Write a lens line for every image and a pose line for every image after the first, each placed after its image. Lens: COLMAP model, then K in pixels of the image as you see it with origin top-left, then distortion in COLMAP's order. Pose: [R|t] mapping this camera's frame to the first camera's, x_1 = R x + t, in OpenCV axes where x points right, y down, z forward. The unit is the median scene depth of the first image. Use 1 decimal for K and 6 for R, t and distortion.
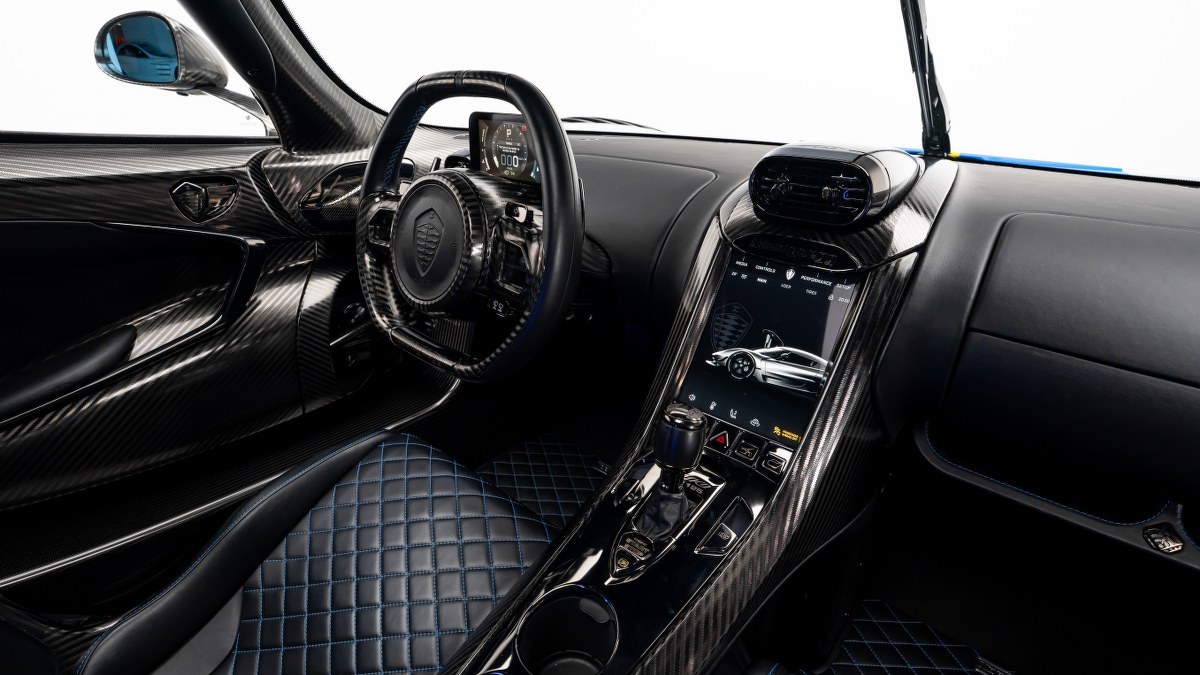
lens RADIAL K [[563.5, 0, 600.0], [0, 563.5, 337.5], [0, 0, 1]] dist [-0.083360, 0.037303]
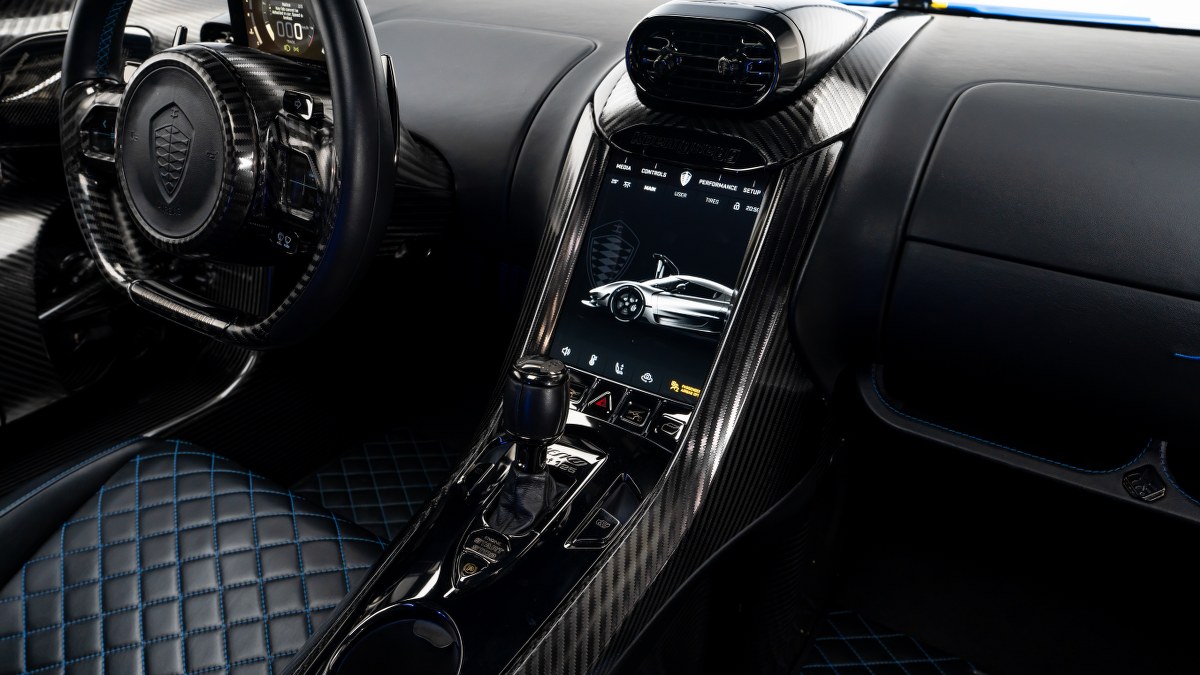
lens RADIAL K [[830.9, 0, 600.0], [0, 830.9, 337.5], [0, 0, 1]] dist [-0.031451, 0.044979]
pose [[0.990044, -0.063051, 0.125848, 0.072180], [0.056021, 0.996706, 0.058636, 0.026820], [-0.129131, -0.051003, 0.990315, -0.093588]]
